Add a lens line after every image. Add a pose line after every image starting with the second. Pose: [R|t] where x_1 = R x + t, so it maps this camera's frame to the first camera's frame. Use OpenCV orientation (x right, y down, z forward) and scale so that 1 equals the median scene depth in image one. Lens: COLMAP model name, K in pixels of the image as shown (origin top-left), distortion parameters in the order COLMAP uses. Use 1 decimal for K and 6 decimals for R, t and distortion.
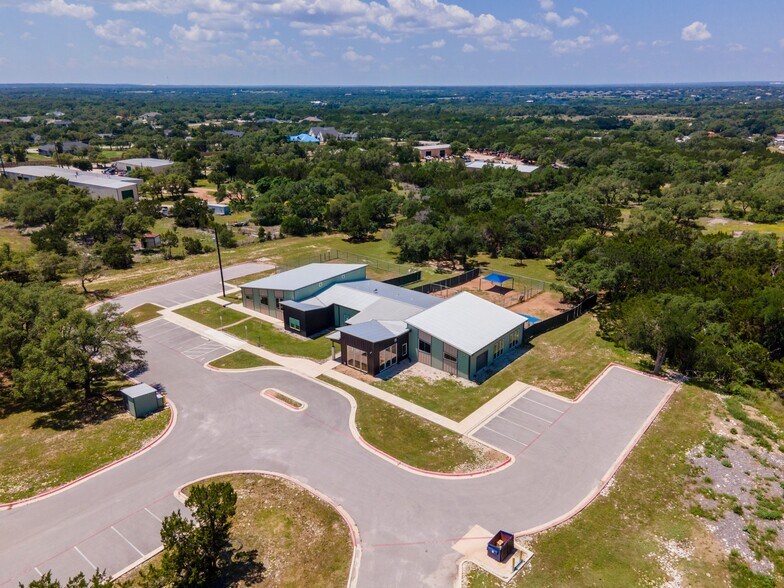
lens RADIAL K [[578.5, 0, 390.7], [0, 578.5, 297.7], [0, 0, 1]] dist [0.036790, 0.012989]
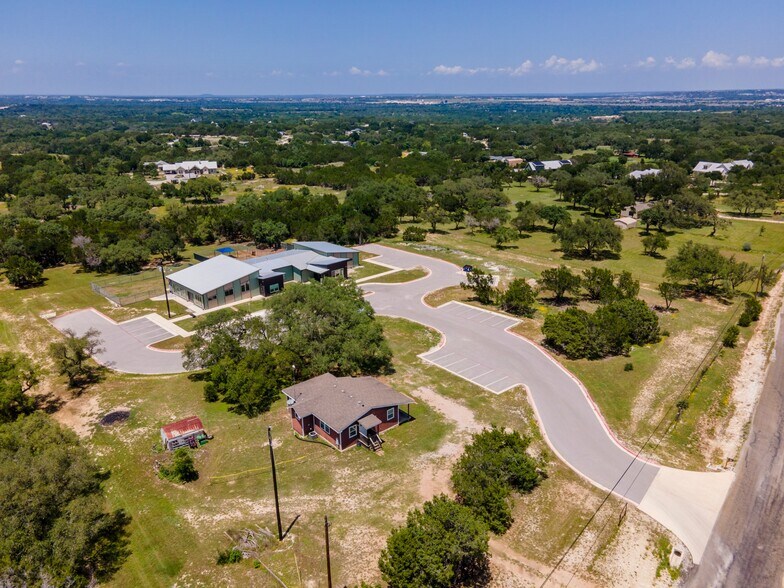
lens RADIAL K [[571.7, 0, 393.9], [0, 571.7, 289.1], [0, 0, 1]] dist [0.038149, 0.008555]
pose [[0.105655, -0.316177, 0.942798, -1.471548], [0.347008, 0.900228, 0.263013, -0.224518], [-0.931892, 0.299370, 0.204830, 0.403982]]
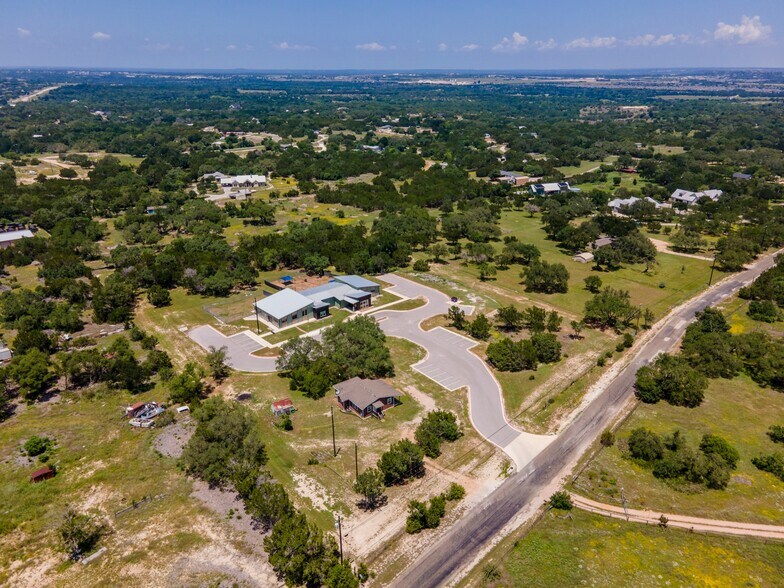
lens RADIAL K [[578.5, 0, 394.1], [0, 578.5, 274.3], [0, 0, 1]] dist [0.036790, 0.012989]
pose [[0.159730, -0.325568, 0.931929, -2.114484], [0.338475, 0.904884, 0.258107, -0.565957], [-0.927319, 0.274207, 0.254734, 0.120624]]
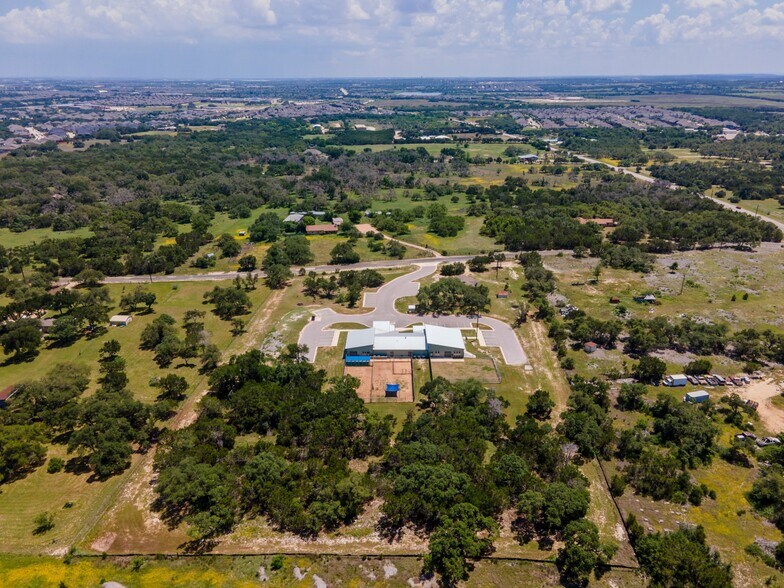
lens RADIAL K [[578.5, 0, 392.7], [0, 578.5, 290.2], [0, 0, 1]] dist [0.036790, 0.012989]
pose [[-0.770985, 0.230780, -0.593568, 1.430673], [-0.211293, 0.786547, 0.580258, -1.587988], [0.600781, 0.572787, -0.557653, 2.237832]]
